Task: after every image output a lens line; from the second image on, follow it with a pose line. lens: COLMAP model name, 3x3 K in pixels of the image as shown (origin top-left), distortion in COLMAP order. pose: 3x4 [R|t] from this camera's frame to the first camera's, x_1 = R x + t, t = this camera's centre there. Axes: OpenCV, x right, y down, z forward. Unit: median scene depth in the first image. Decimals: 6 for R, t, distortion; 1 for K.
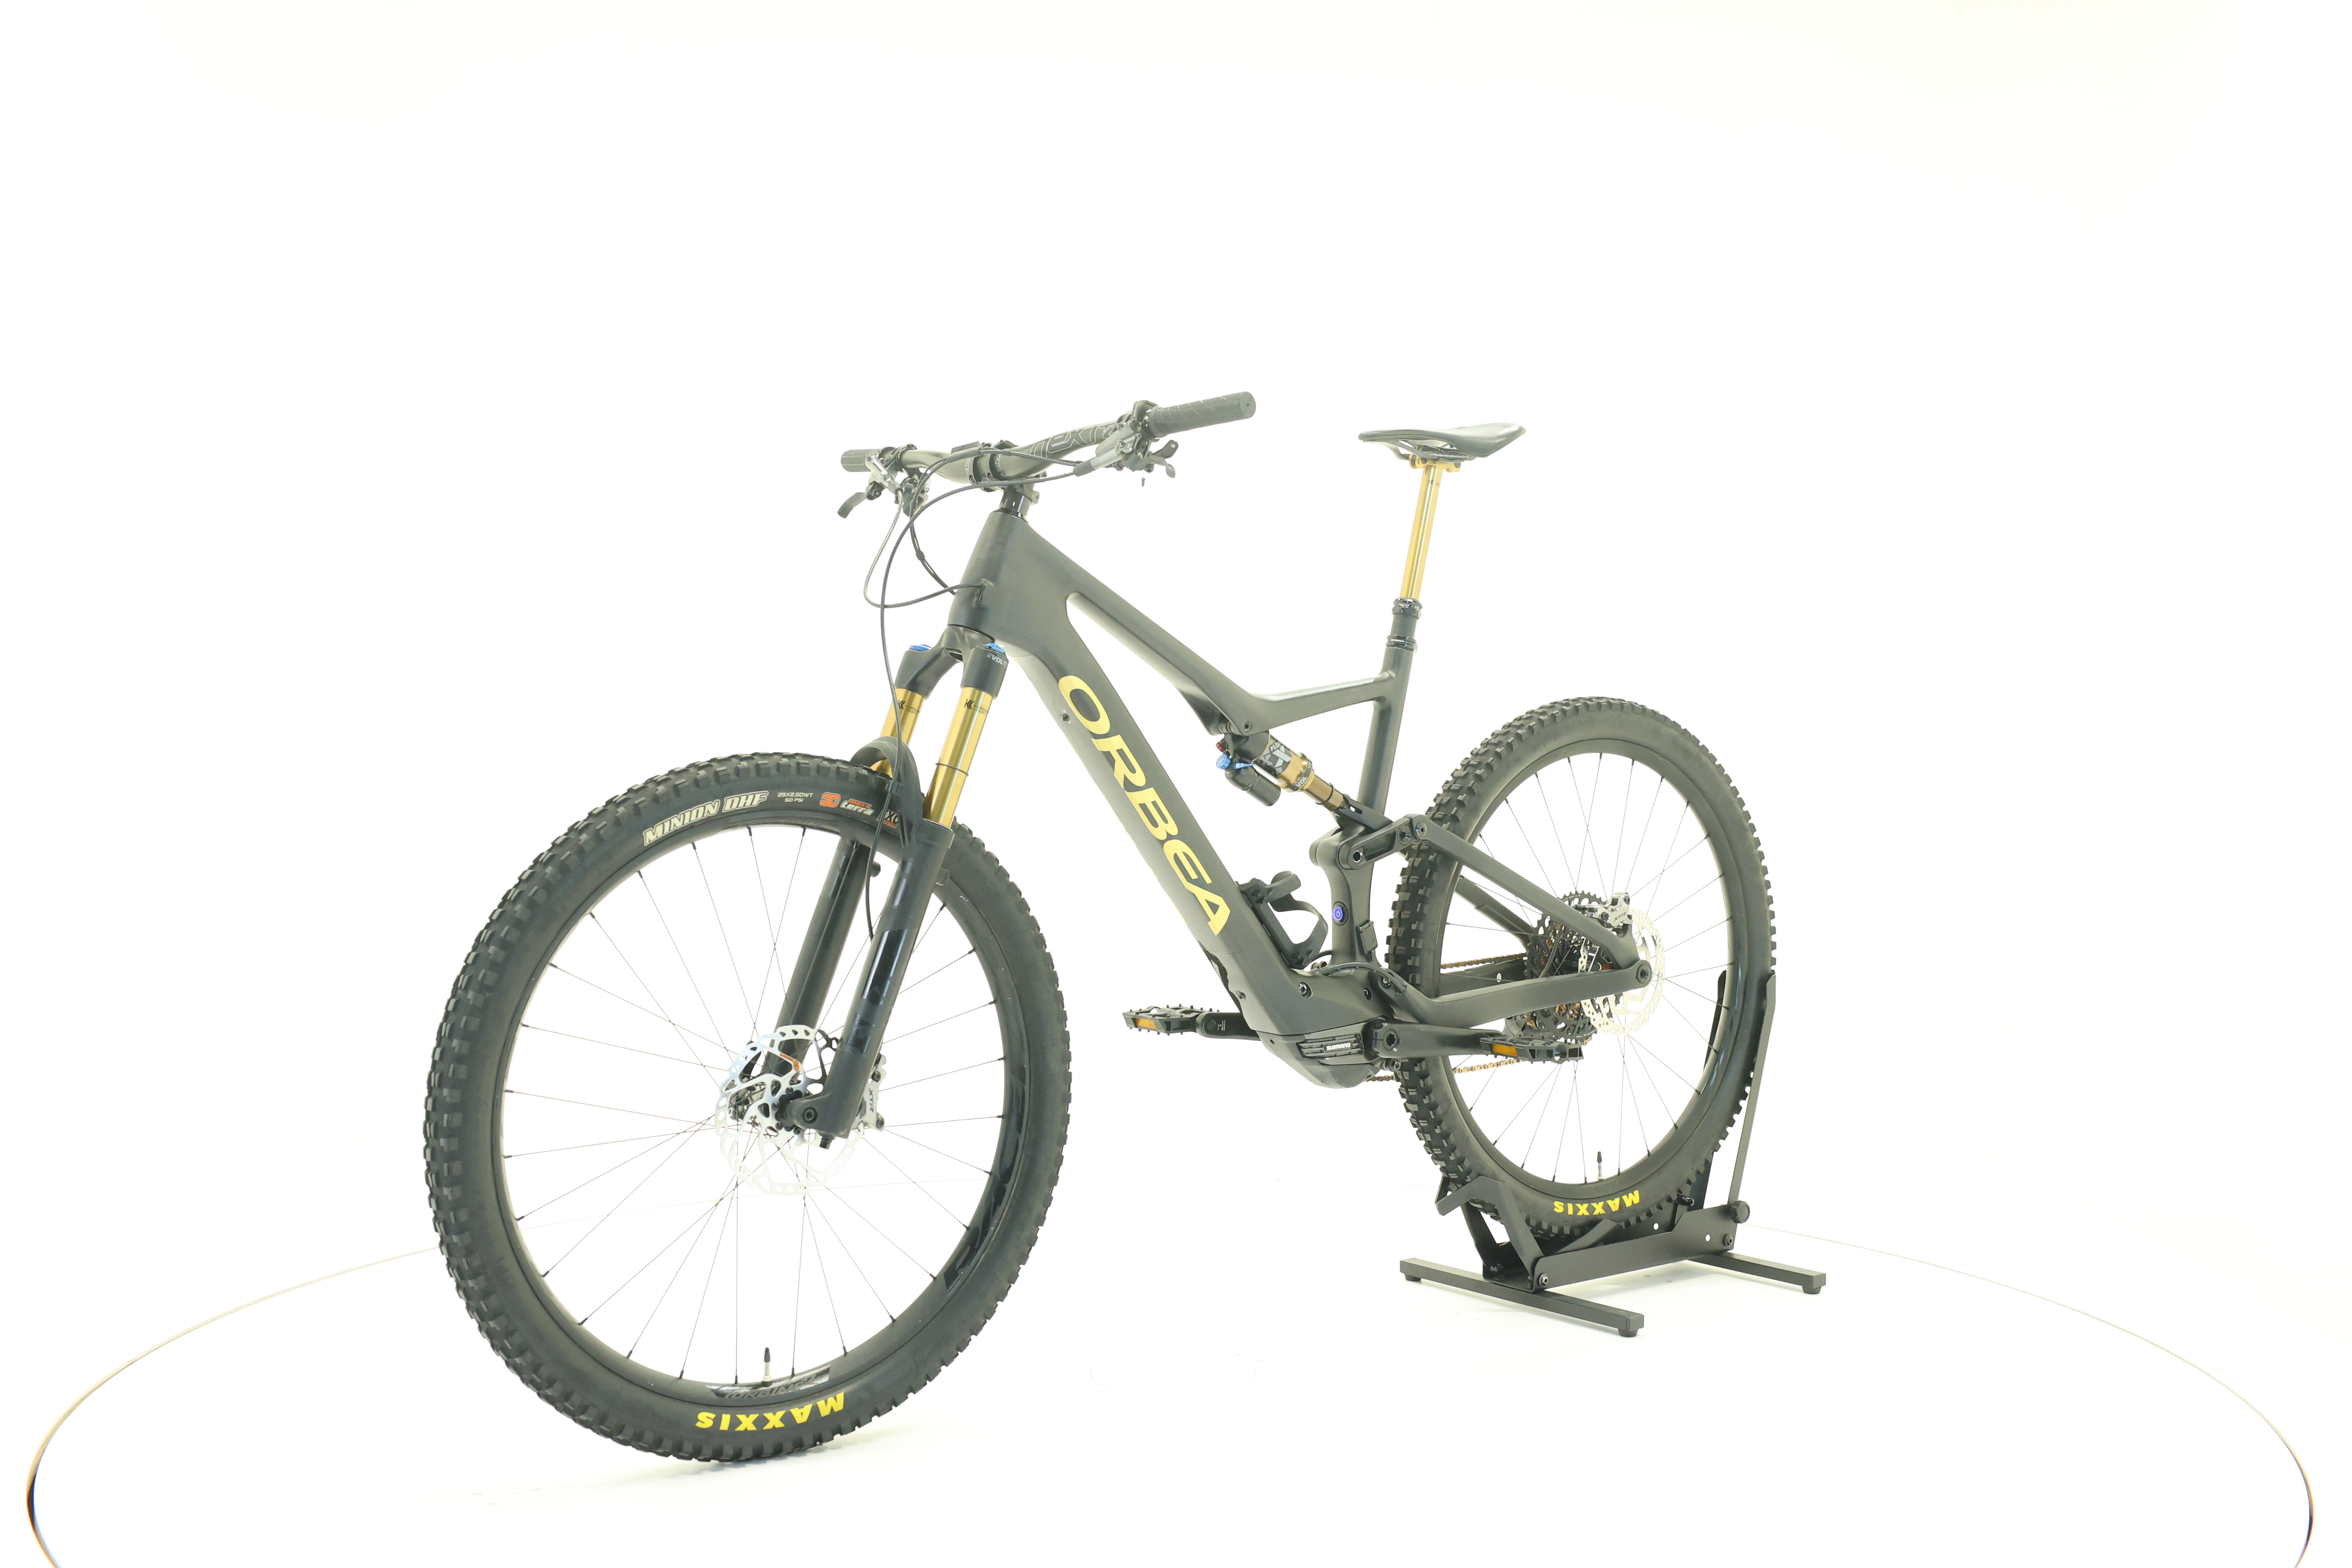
lens RADIAL K [[2466.6, 0, 1182.5], [0, 2466.6, 781.1], [0, 0, 1]] dist [0.003248, 0.000000]
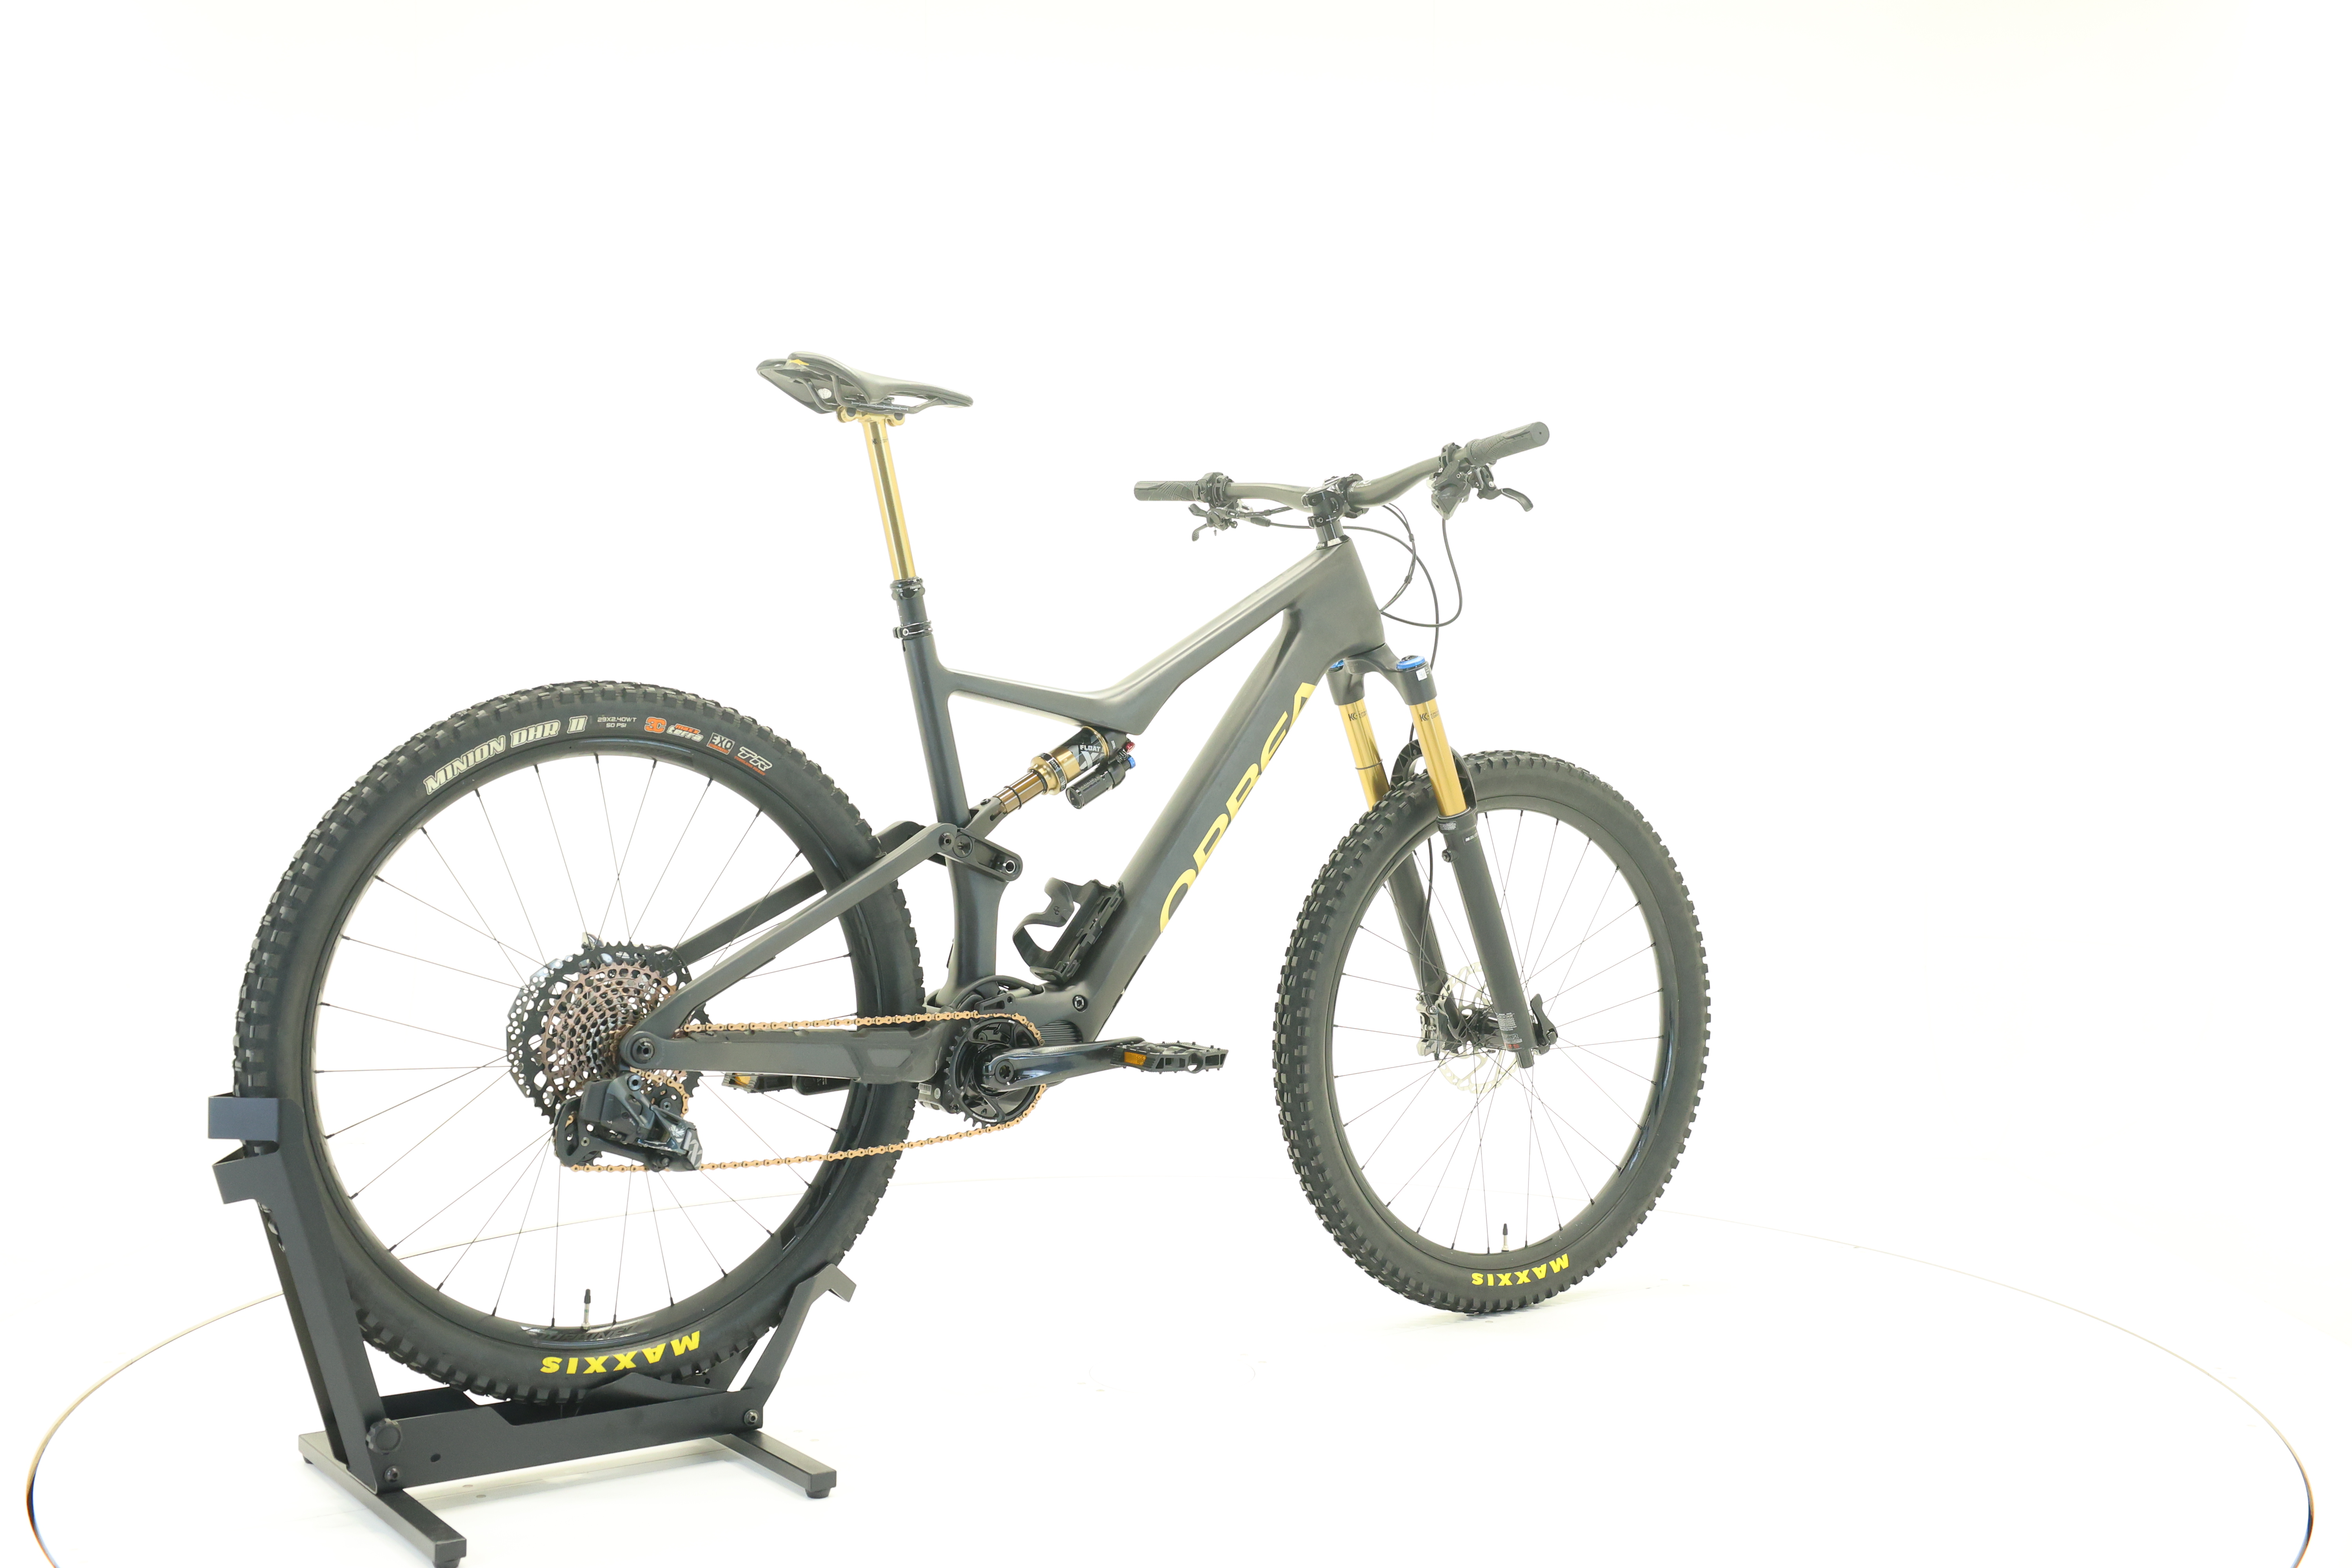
lens RADIAL K [[2466.6, 0, 1176.1], [0, 2466.6, 781.9], [0, 0, 1]] dist [0.003248, 0.000000]
pose [[-0.999089, -0.012395, 0.040836, -0.042811], [-0.010569, 0.998947, 0.044645, -0.043735], [-0.041347, 0.044172, -0.998168, 1.979525]]
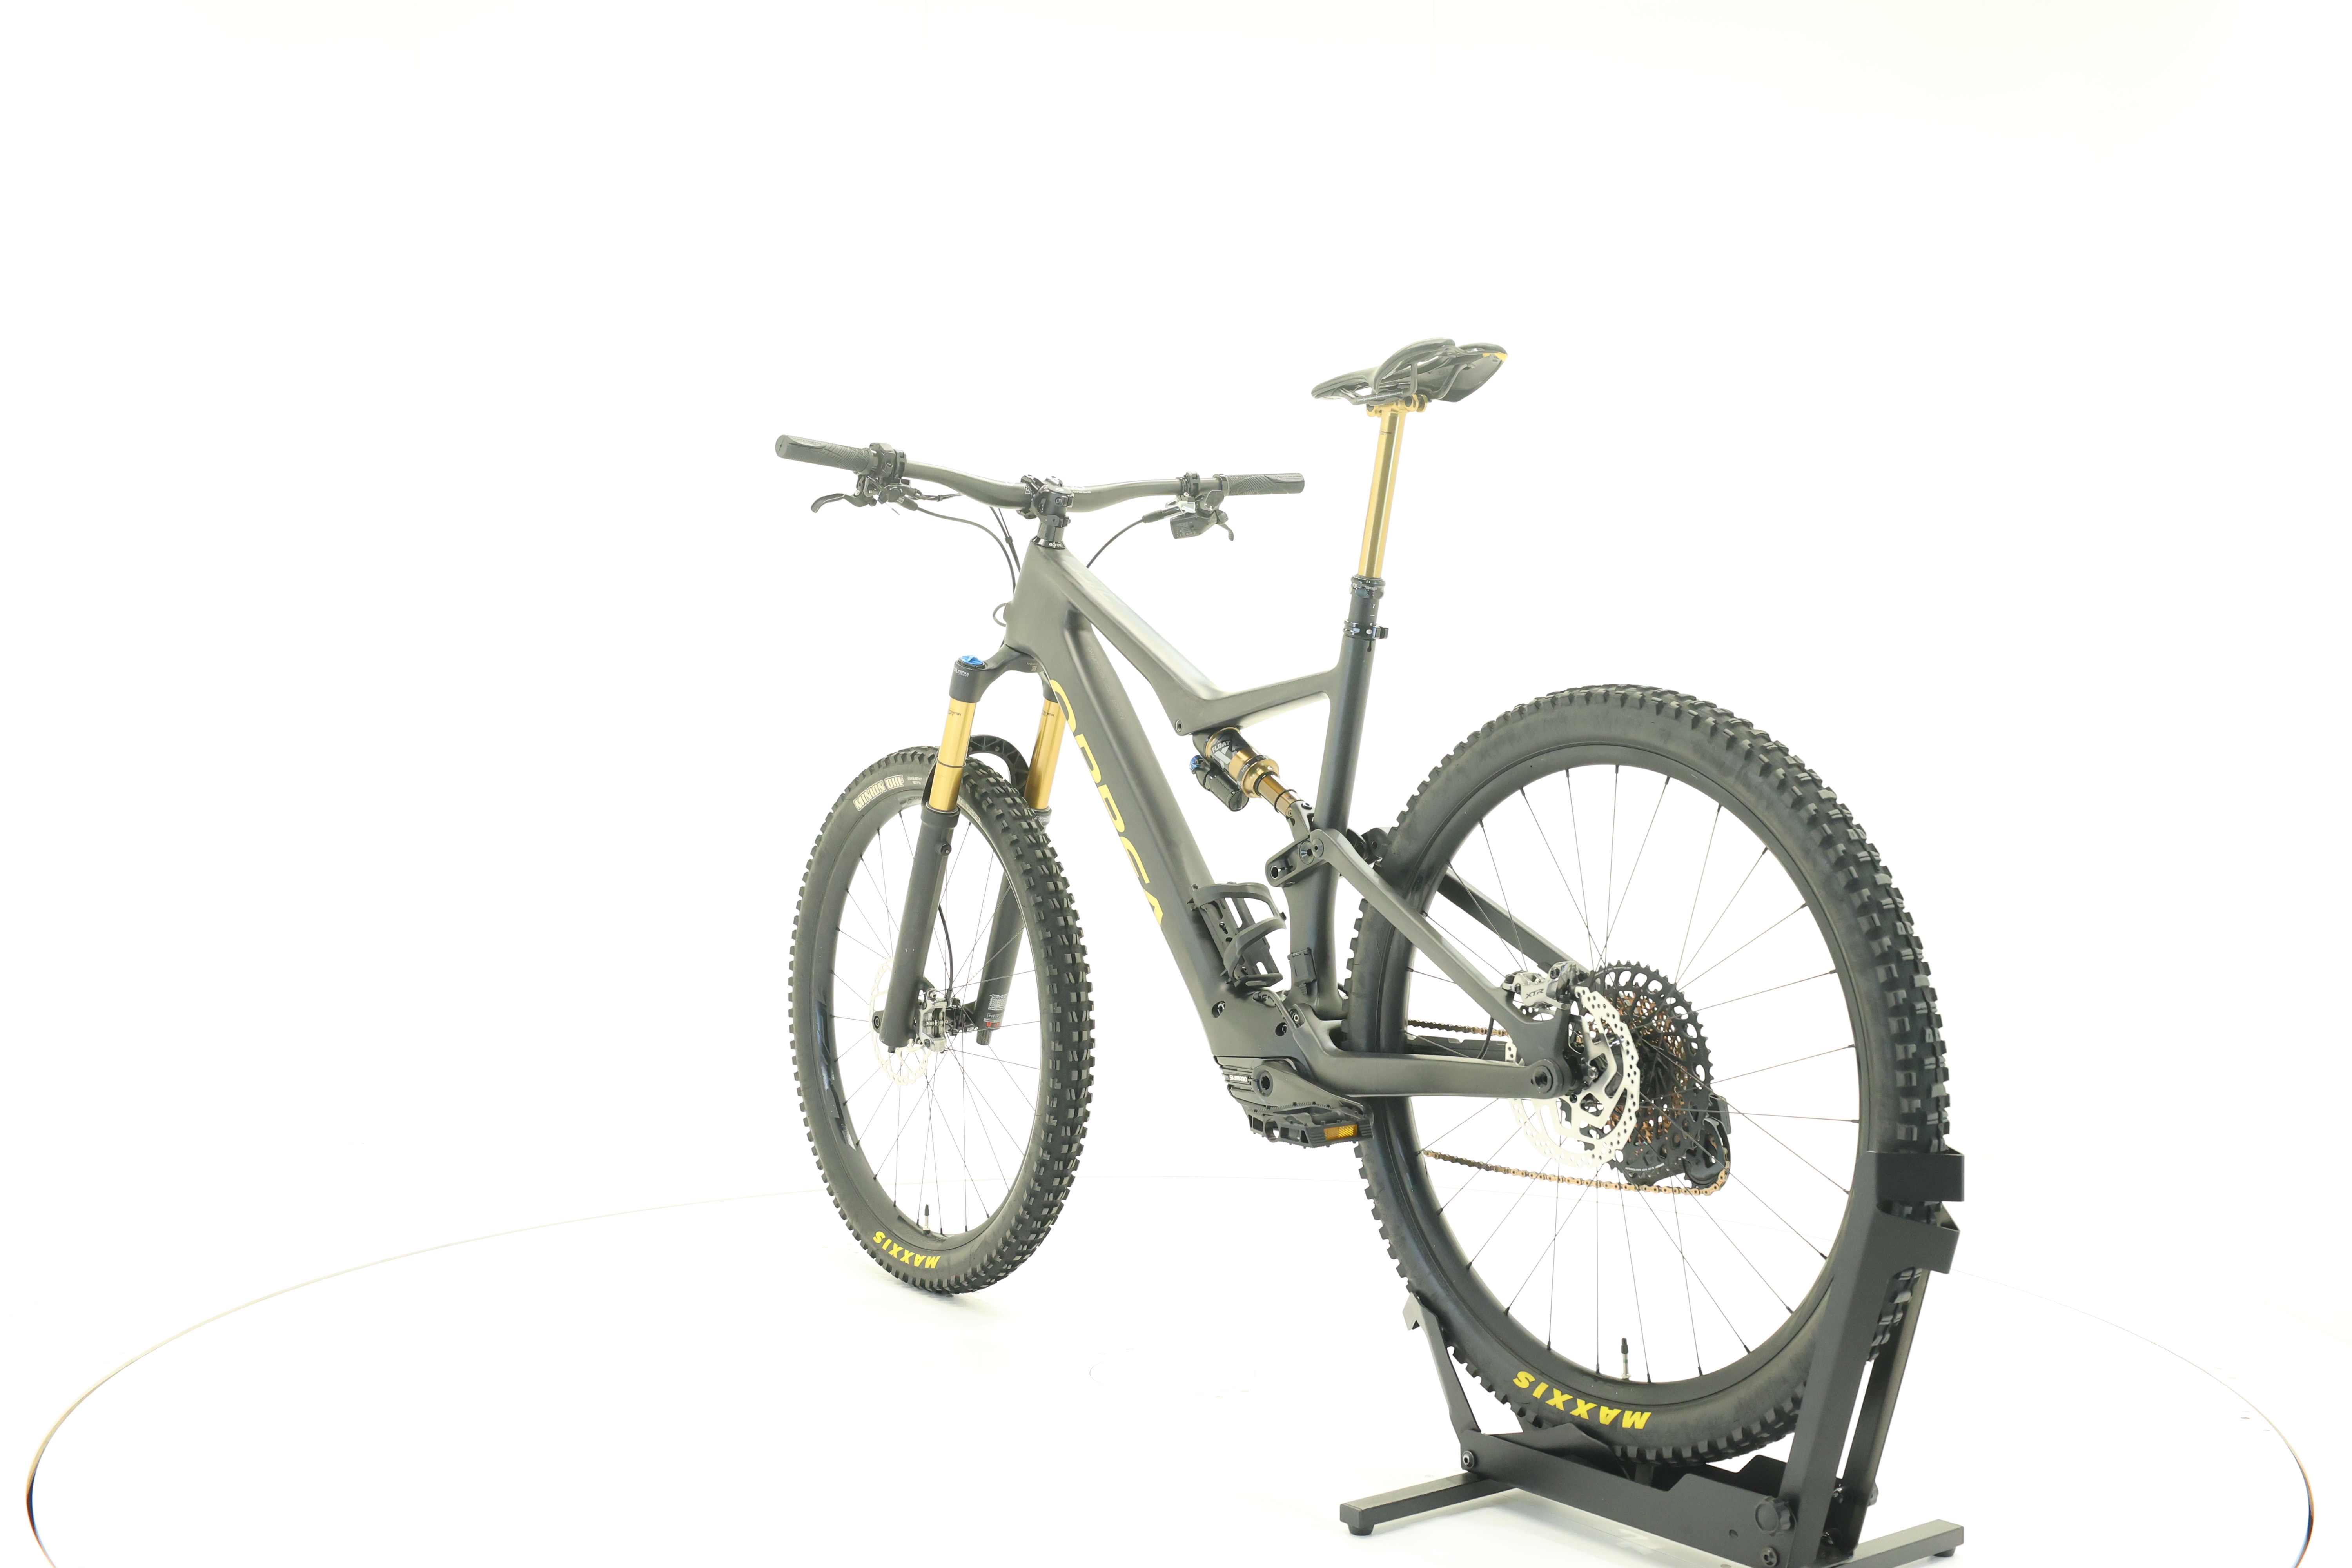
lens RADIAL K [[2466.6, 0, 1188.1], [0, 2466.6, 776.8], [0, 0, 1]] dist [0.003248, 0.000000]
pose [[-0.012975, 0.016156, -0.999785, 0.987101], [-0.028015, 0.999471, 0.016514, -0.018173], [0.999523, 0.028223, -0.012515, 1.007958]]
